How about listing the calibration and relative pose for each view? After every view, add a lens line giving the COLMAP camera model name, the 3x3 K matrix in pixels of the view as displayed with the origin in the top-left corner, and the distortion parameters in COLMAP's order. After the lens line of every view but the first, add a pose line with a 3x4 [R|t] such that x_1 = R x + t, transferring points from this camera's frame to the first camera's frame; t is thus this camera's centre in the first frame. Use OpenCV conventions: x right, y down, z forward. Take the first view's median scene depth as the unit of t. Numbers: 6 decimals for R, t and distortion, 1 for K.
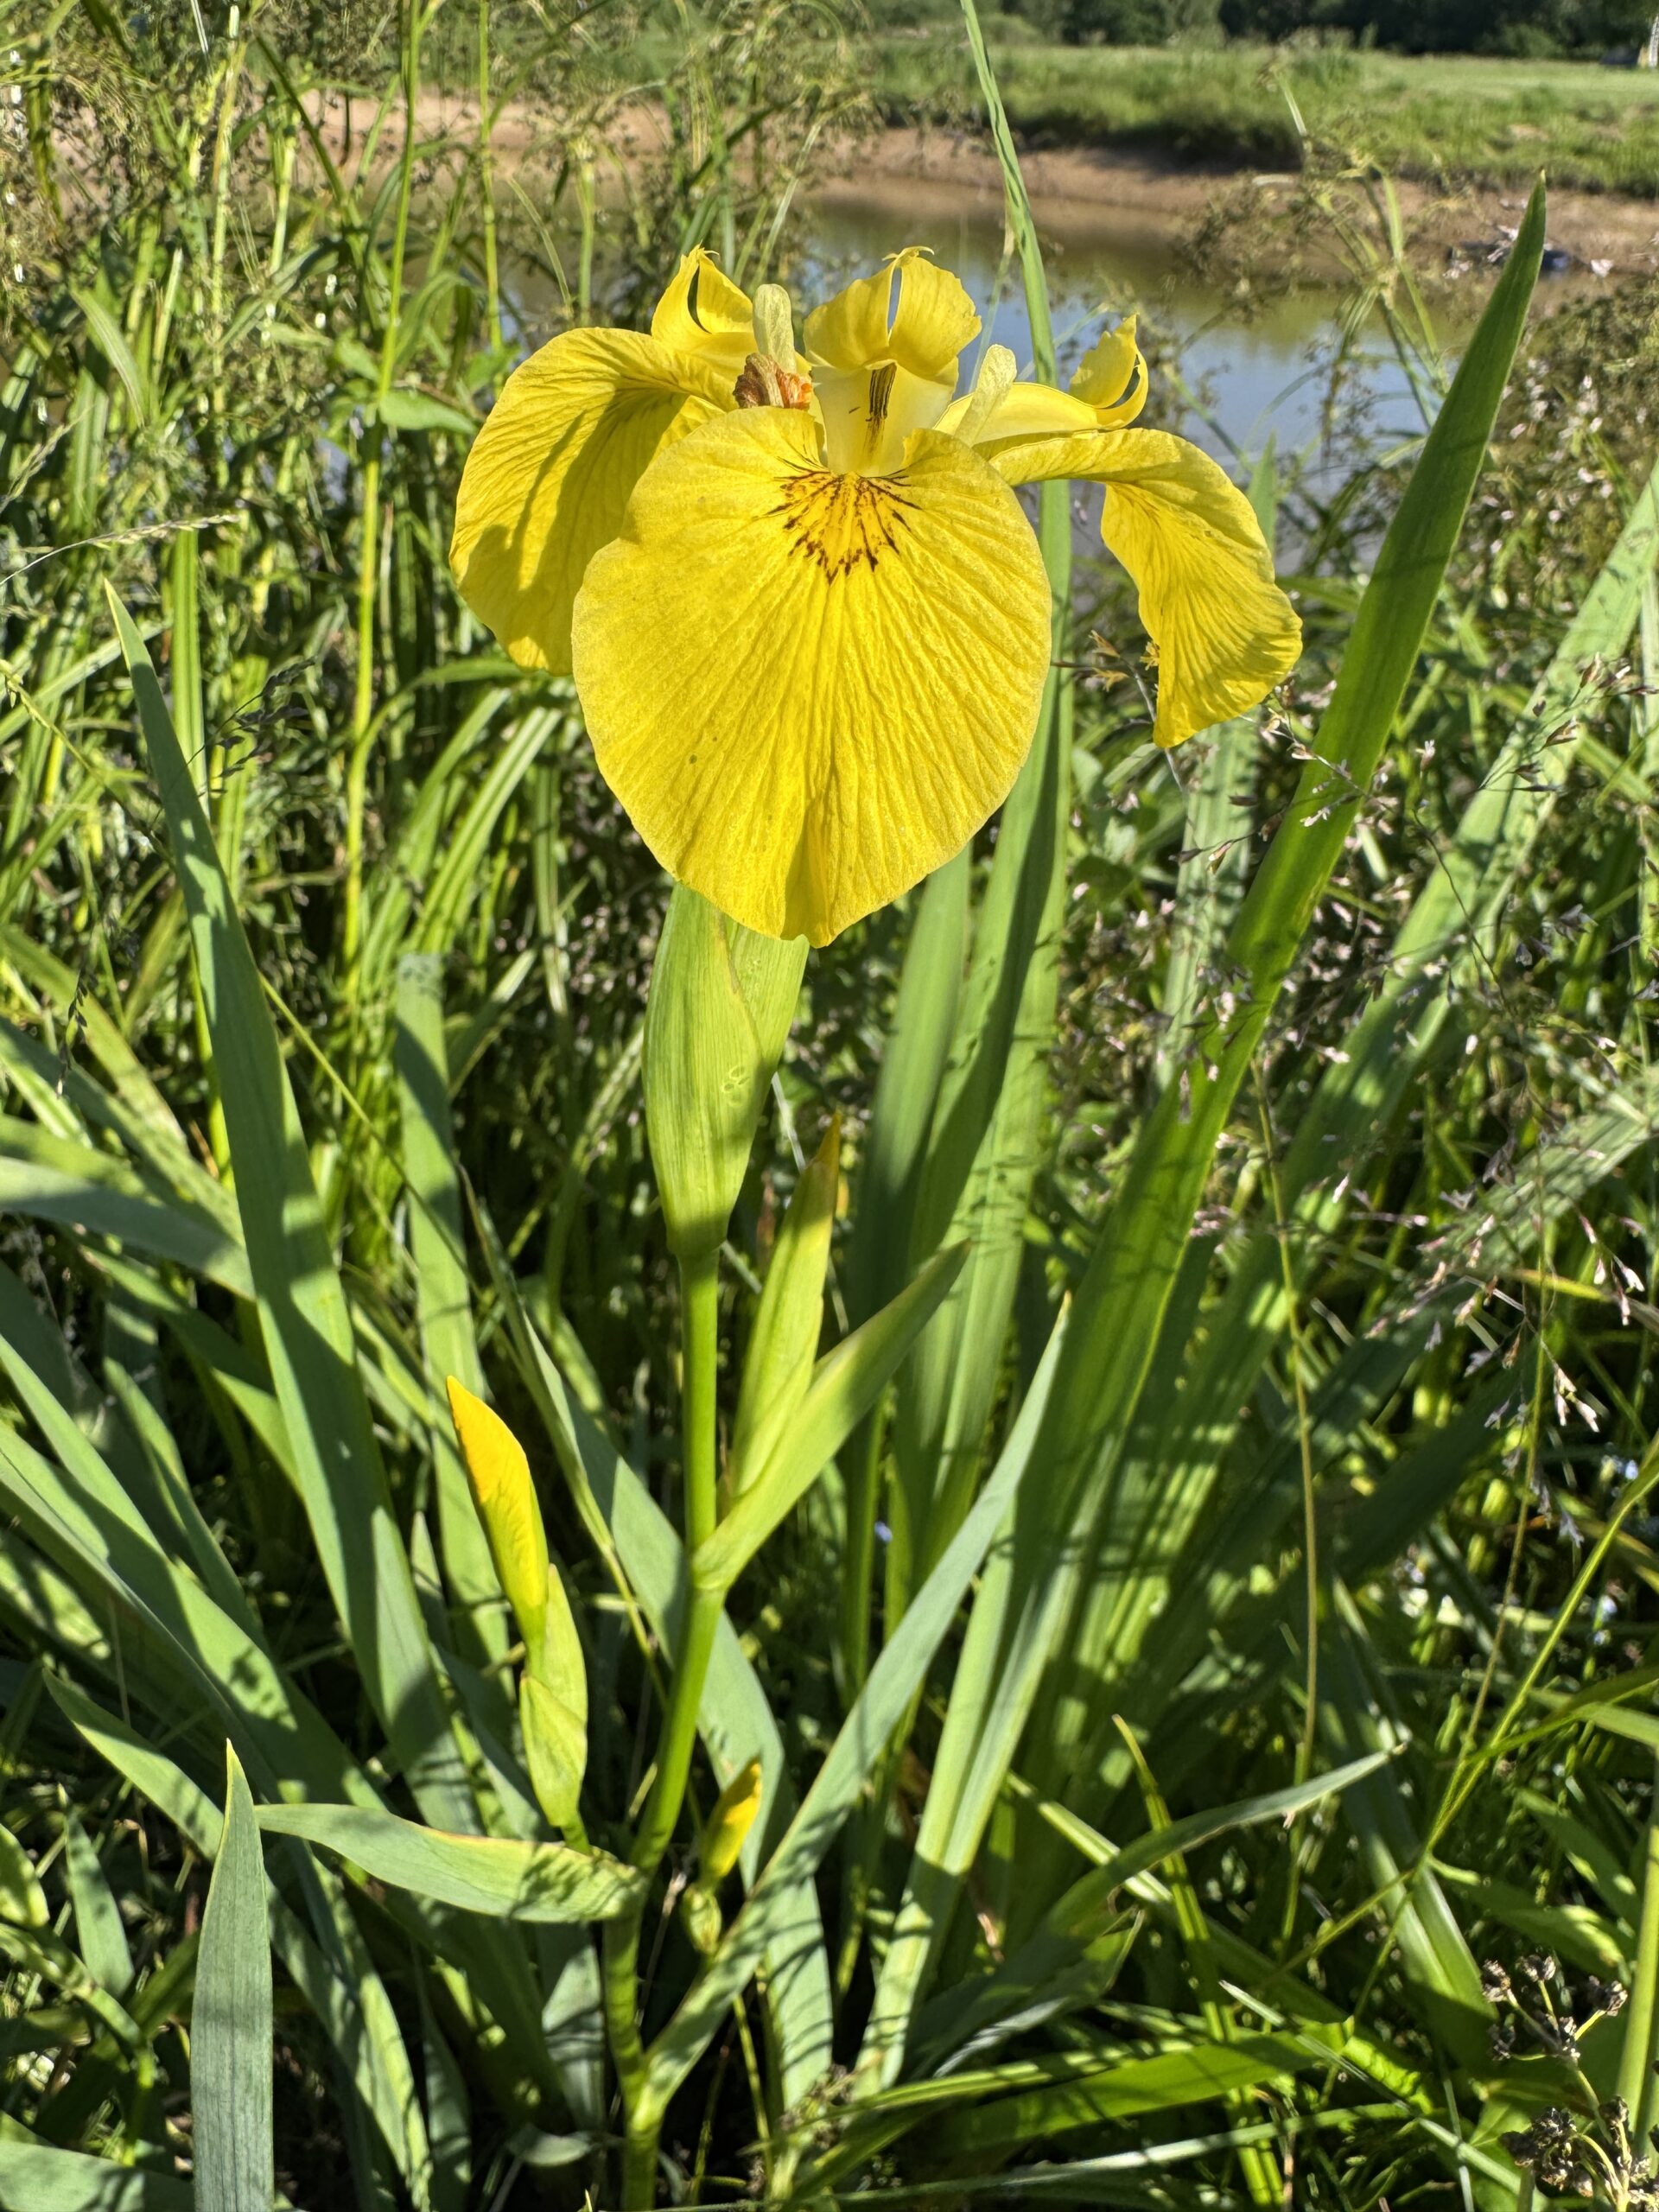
lens RADIAL K [[1591.8, 0, 826.9], [0, 1591.8, 1111.3], [0, 0, 1]] dist [0.008369, -0.009355]
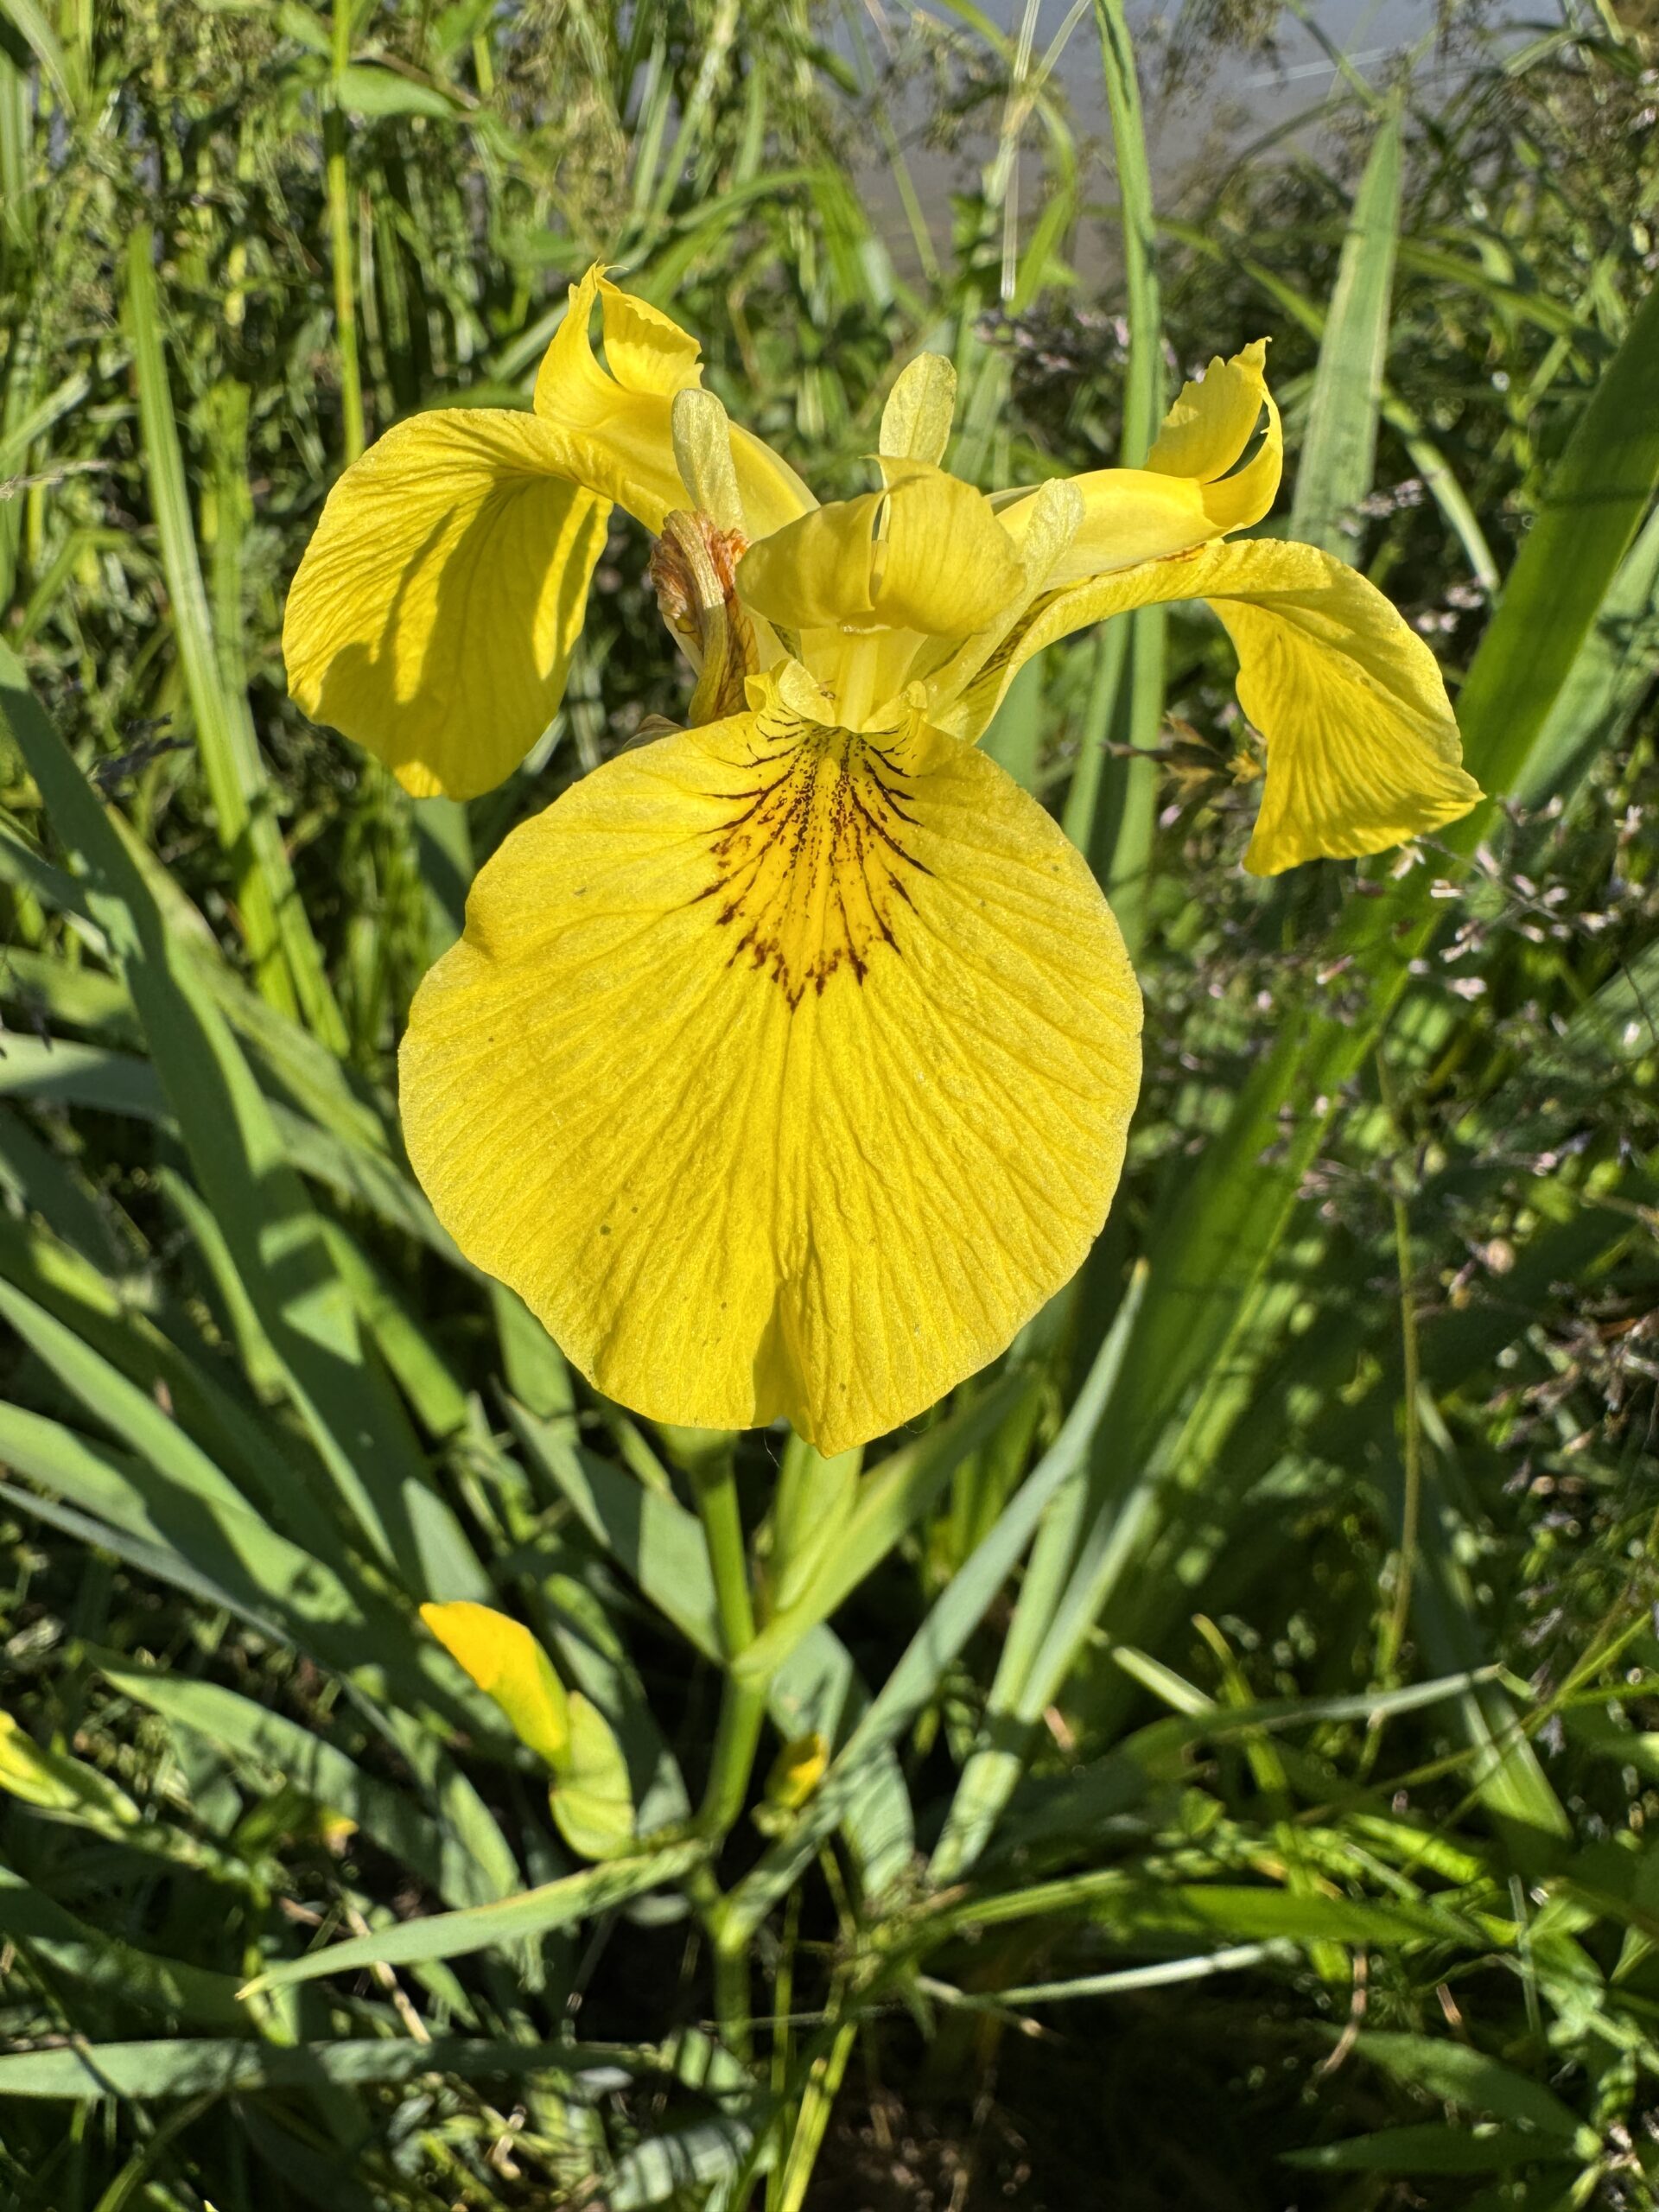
lens RADIAL K [[1591.8, 0, 835.1], [0, 1591.8, 1087.1], [0, 0, 1]] dist [0.008369, -0.009355]
pose [[0.998743, -0.029572, -0.040466, 0.010641], [0.036847, 0.980533, 0.192866, -0.103305], [0.033975, -0.194115, 0.980390, 0.091039]]
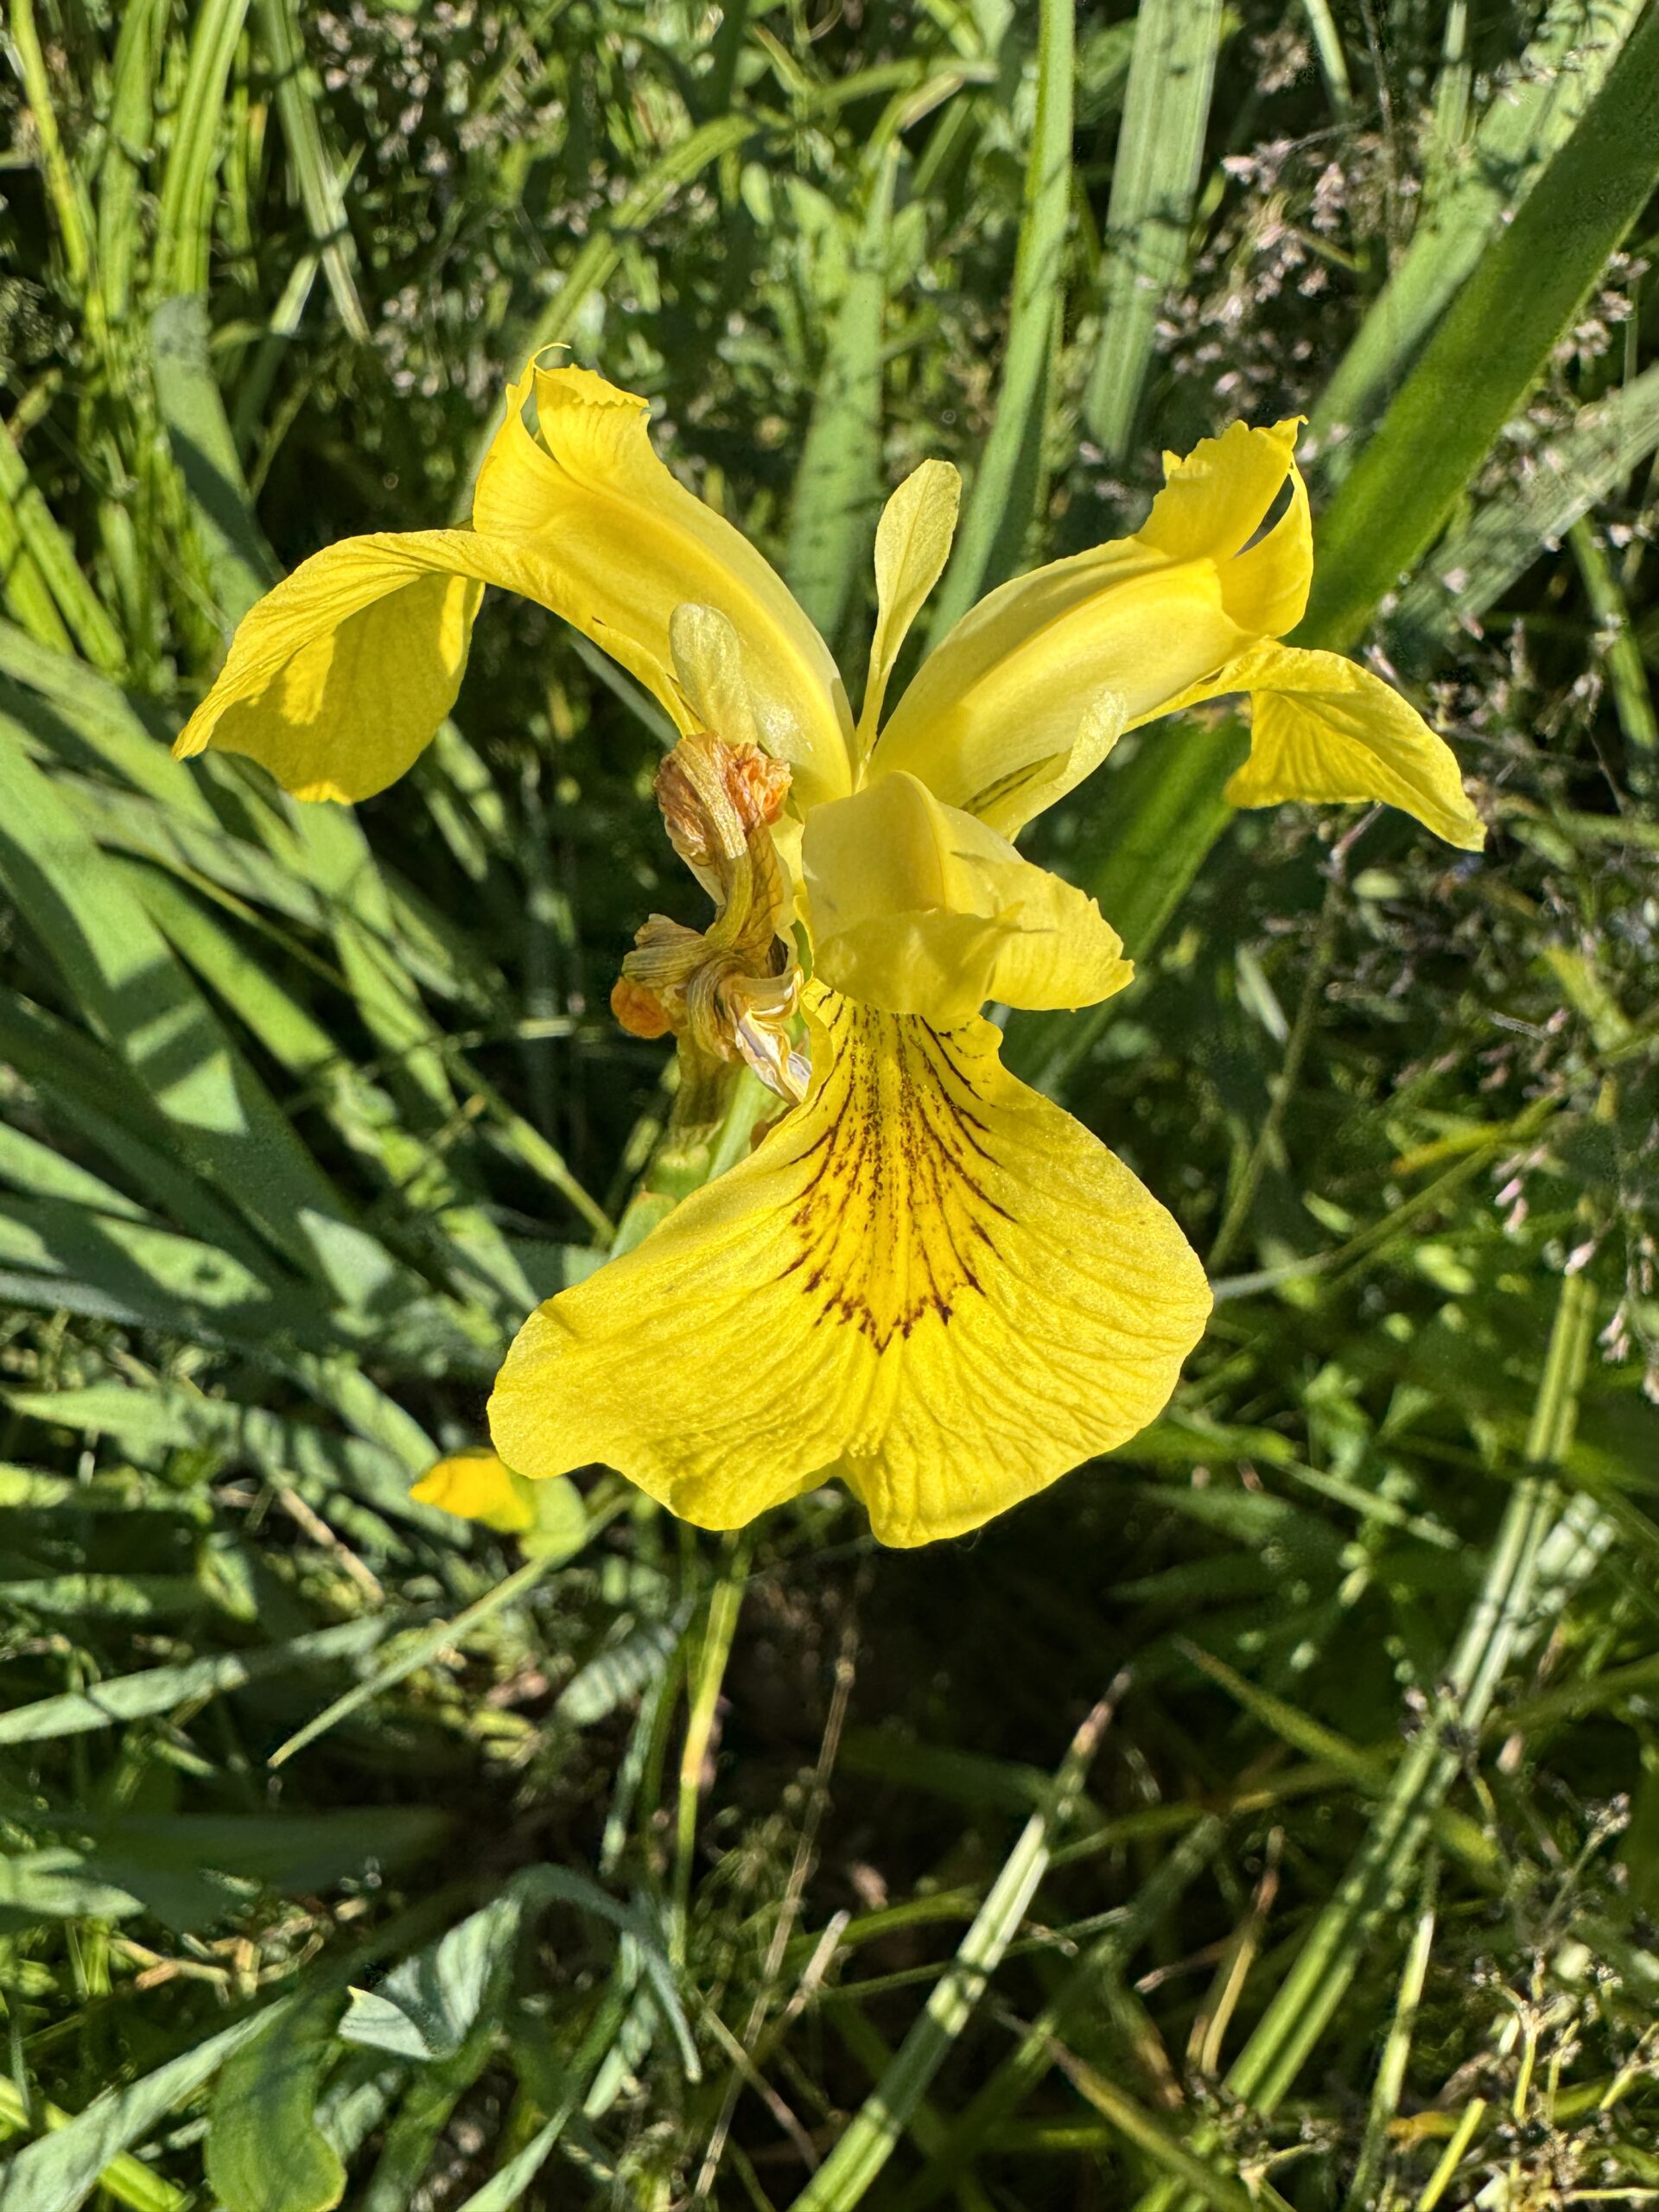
lens RADIAL K [[1591.8, 0, 830.0], [0, 1591.8, 1088.0], [0, 0, 1]] dist [0.008369, -0.009355]
pose [[0.993739, -0.099987, 0.049852, -0.009686], [0.063605, 0.873131, 0.483318, -0.179767], [-0.091853, -0.477121, 0.874025, 0.120636]]
